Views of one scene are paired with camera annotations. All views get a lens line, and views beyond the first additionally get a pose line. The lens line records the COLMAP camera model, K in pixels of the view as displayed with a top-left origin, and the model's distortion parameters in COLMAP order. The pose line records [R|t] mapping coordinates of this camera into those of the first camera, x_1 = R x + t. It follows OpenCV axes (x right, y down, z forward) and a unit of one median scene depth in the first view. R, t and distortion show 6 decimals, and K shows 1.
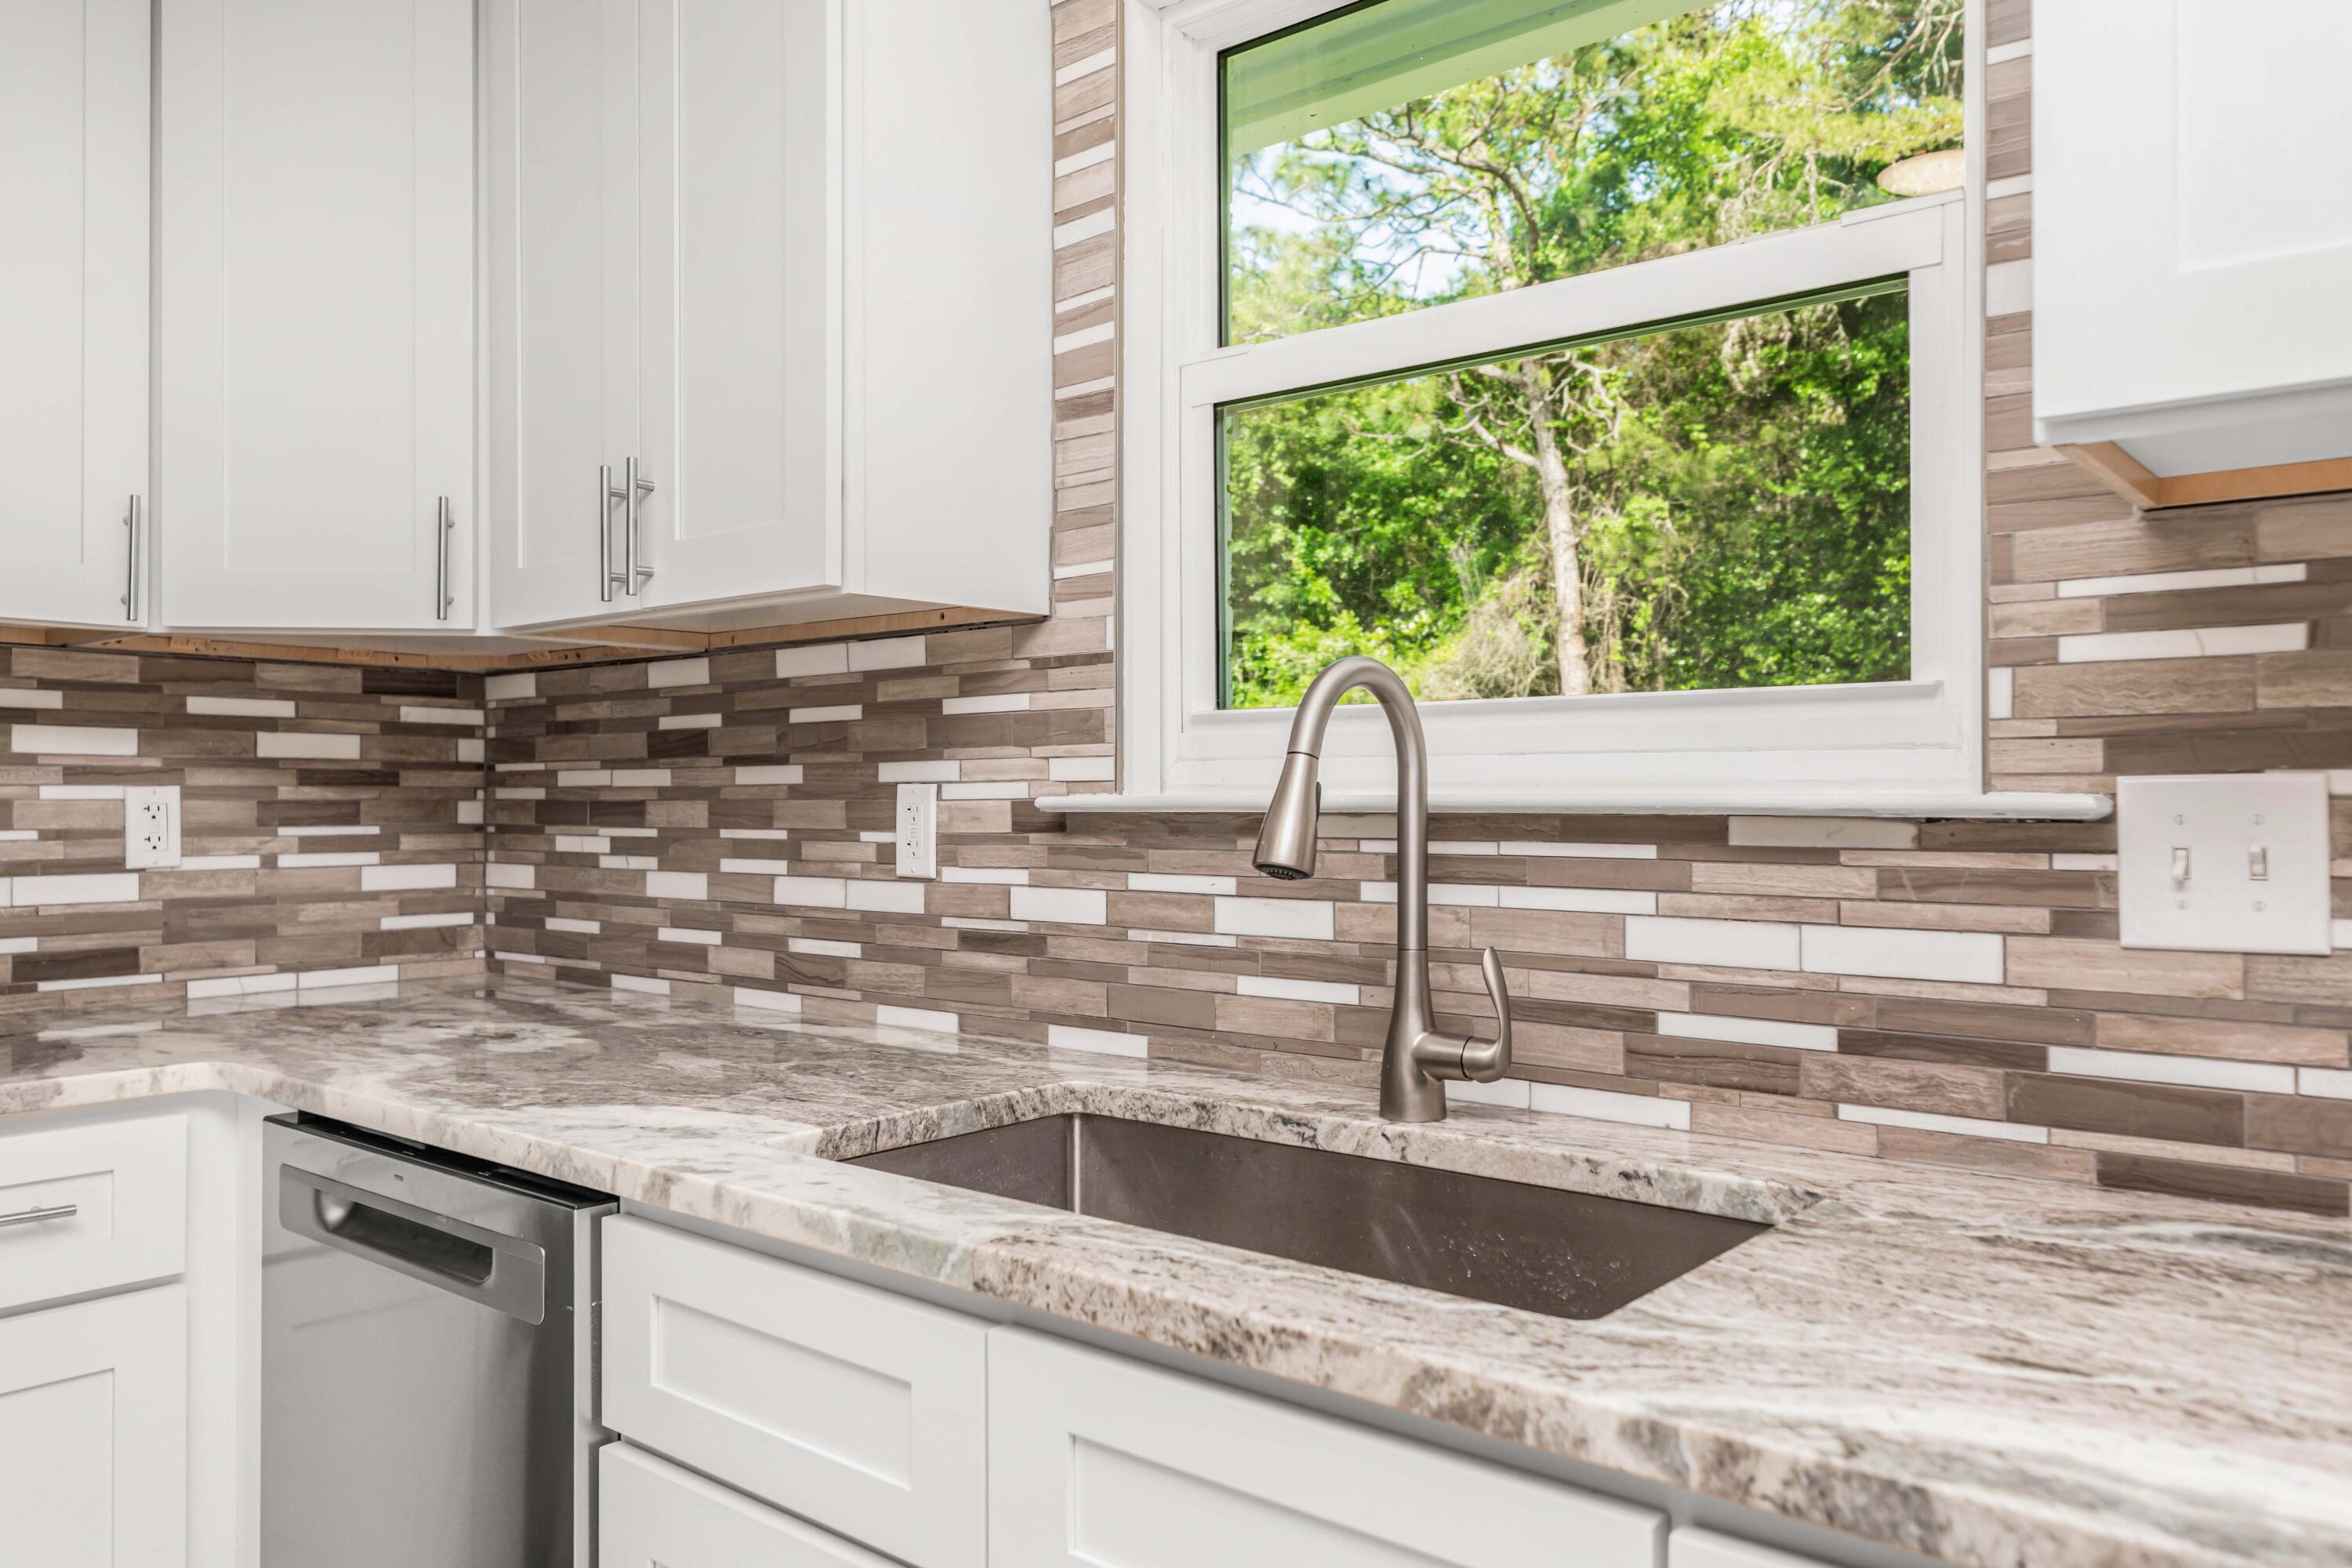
lens RADIAL K [[1730.4, 0, 1174.2], [0, 1730.4, 763.7], [0, 0, 1]] dist [0.001048, 0.005702]
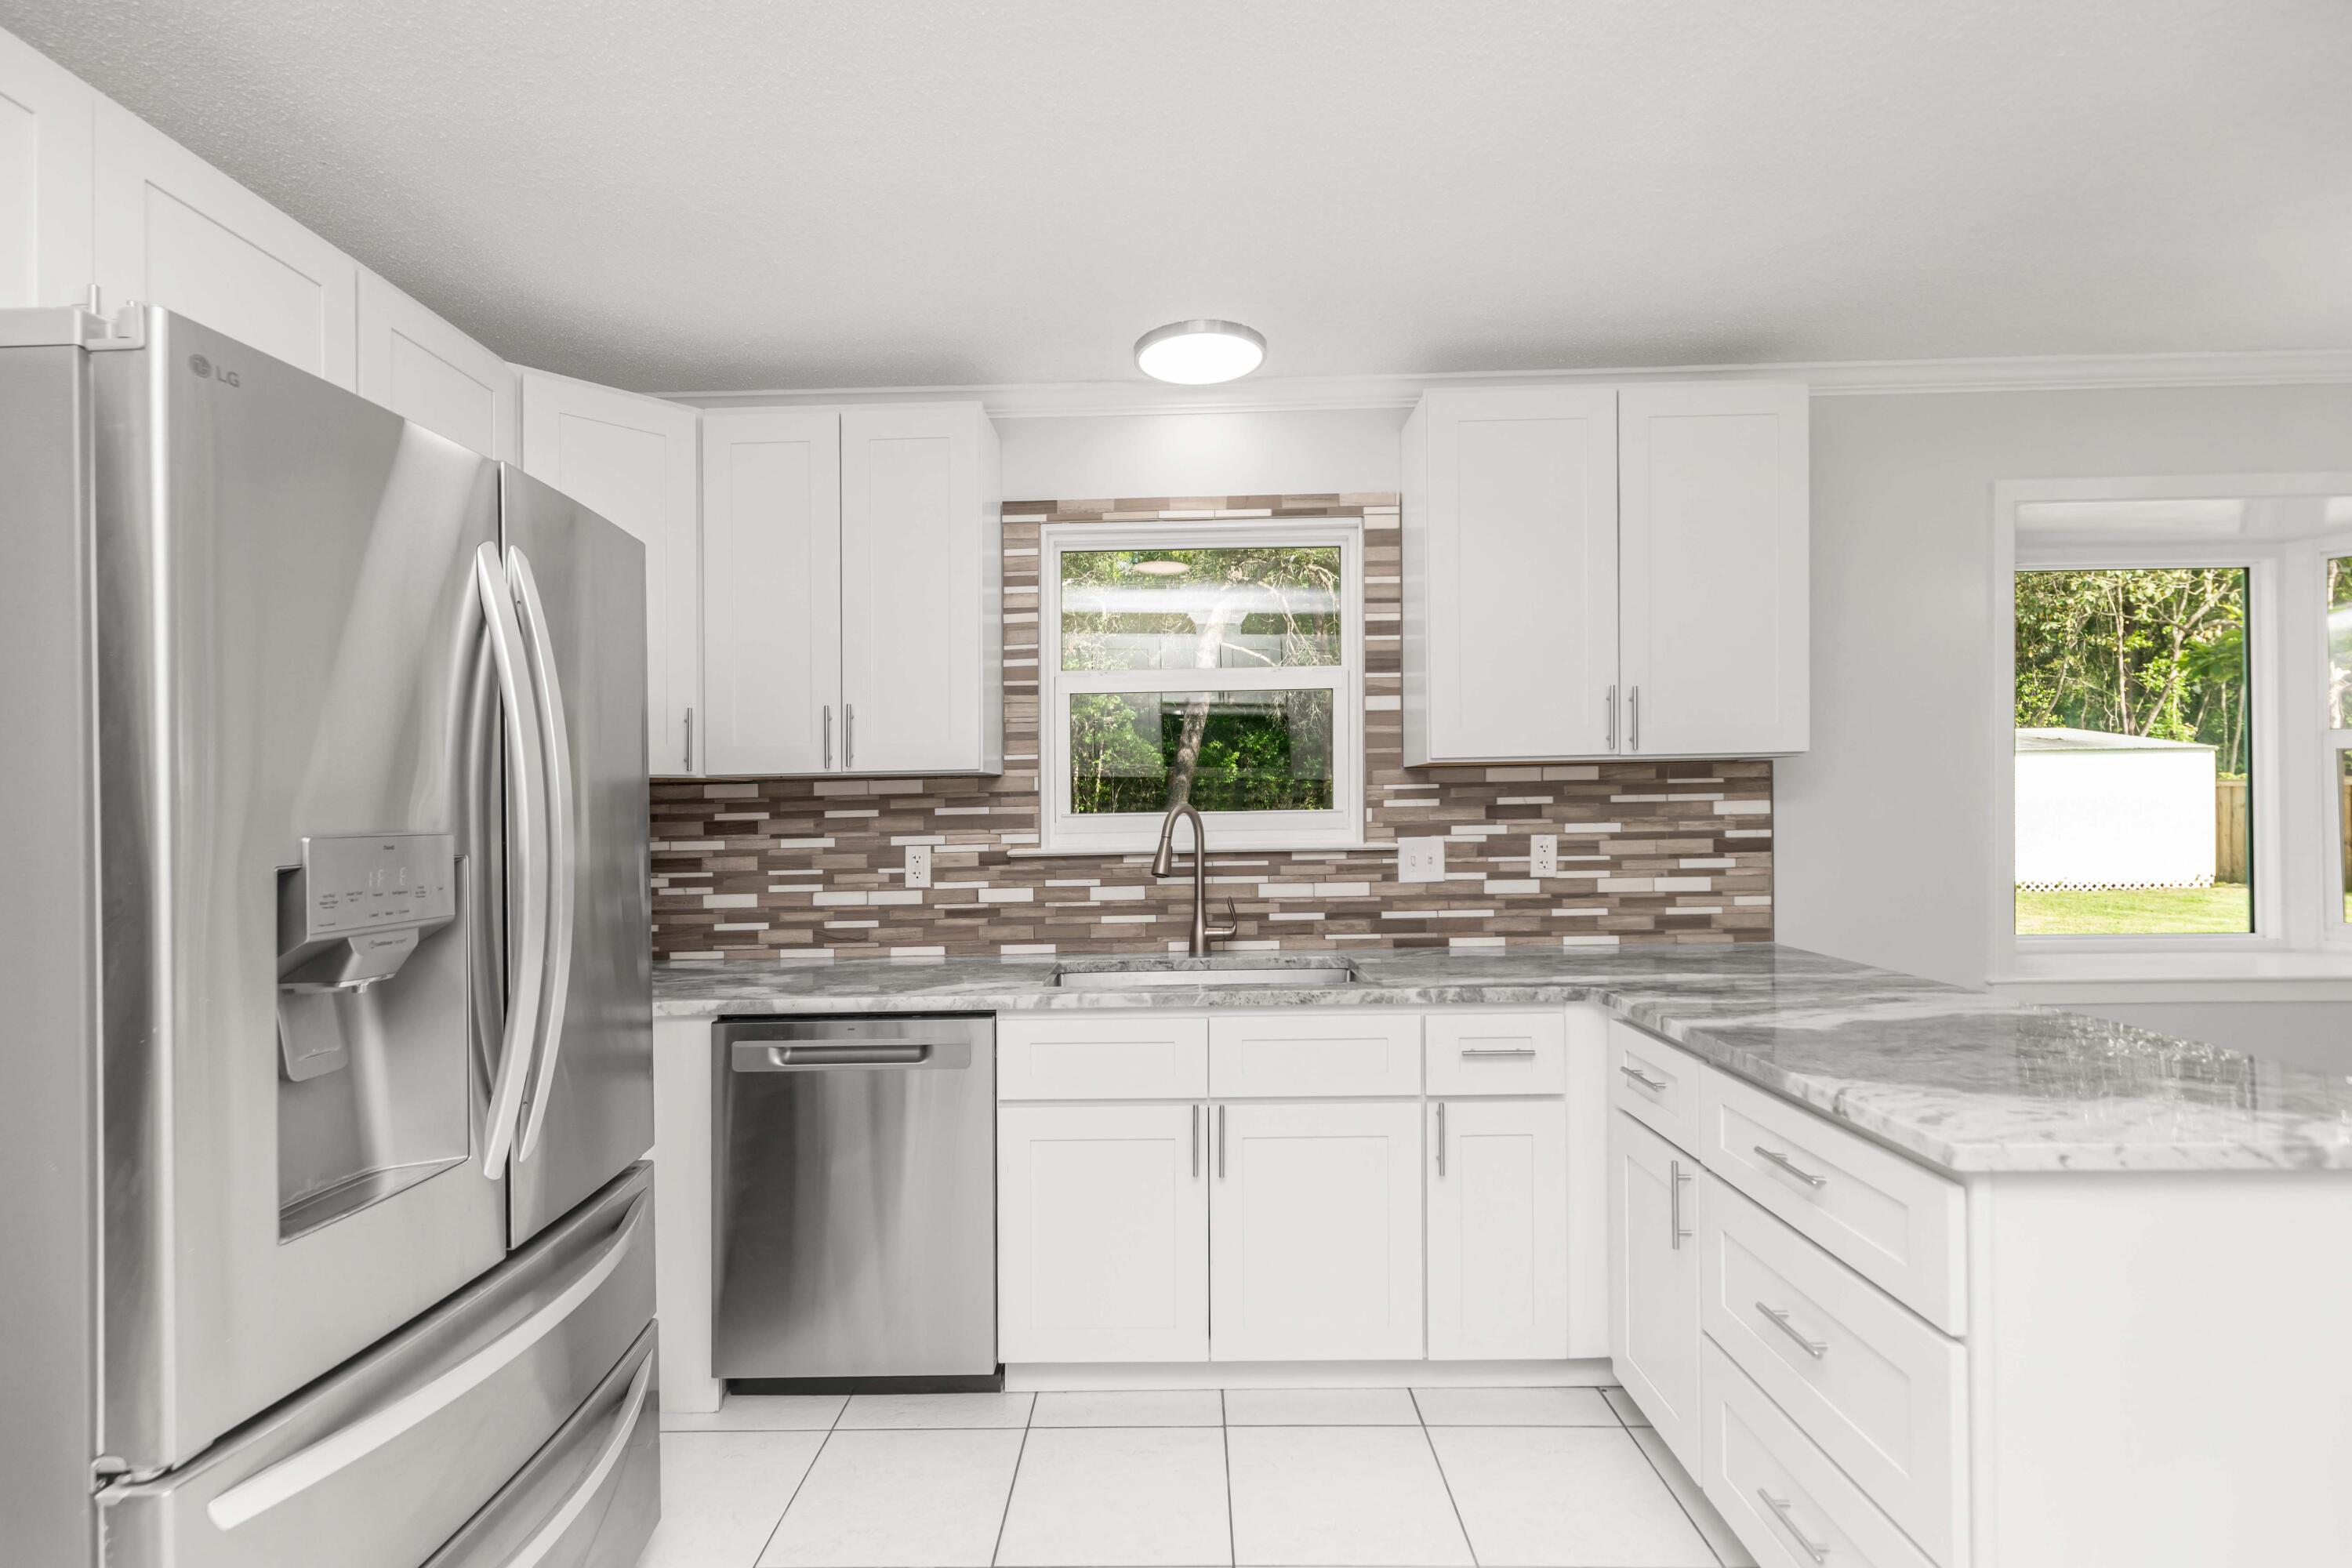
lens RADIAL K [[1097.2, 0, 1145.8], [0, 1097.2, 797.3], [0, 0, 1]] dist [0.006081, -0.000776]
pose [[0.759863, -0.005631, 0.650059, -0.936749], [0.005366, 0.999983, 0.002390, -0.058814], [-0.650061, 0.001672, 0.759880, -0.297846]]
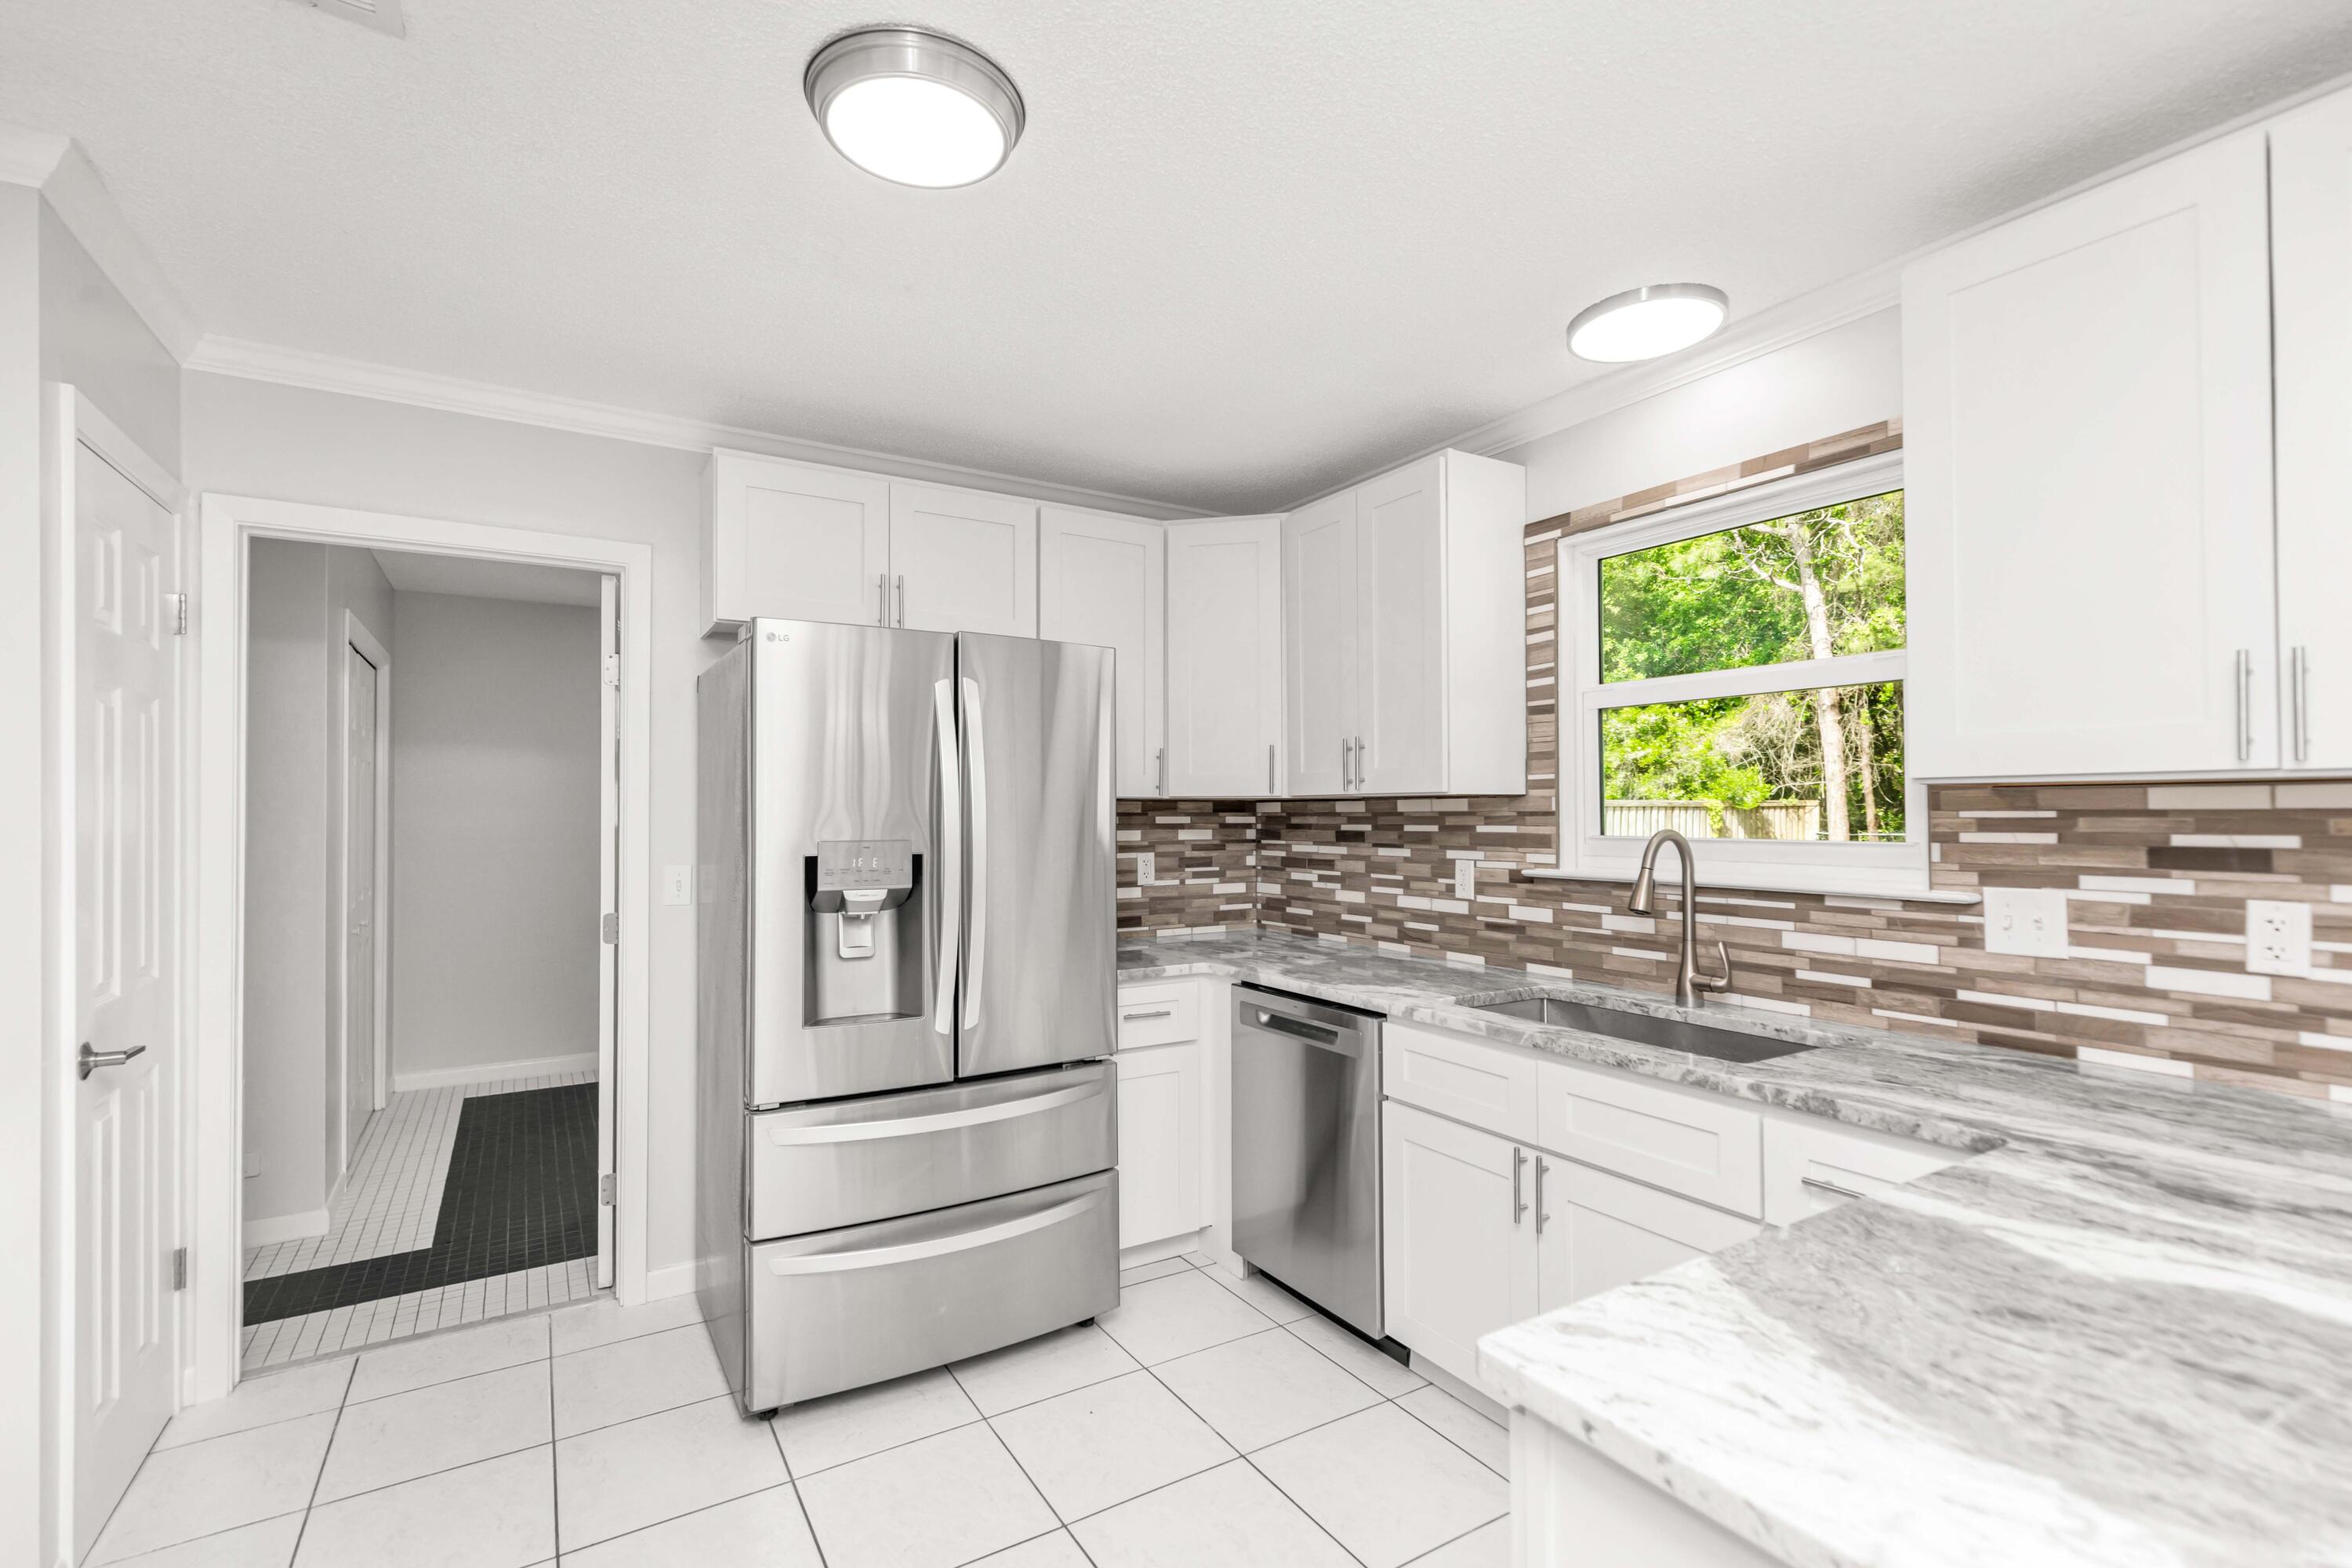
lens RADIAL K [[1097.2, 0, 1160.6], [0, 1097.2, 781.2], [0, 0, 1]] dist [0.006081, -0.000776]
pose [[0.947238, -0.008393, -0.320422, -0.065308], [0.005790, 0.999942, -0.009074, -0.096093], [0.320480, 0.006740, 0.947231, -0.646183]]
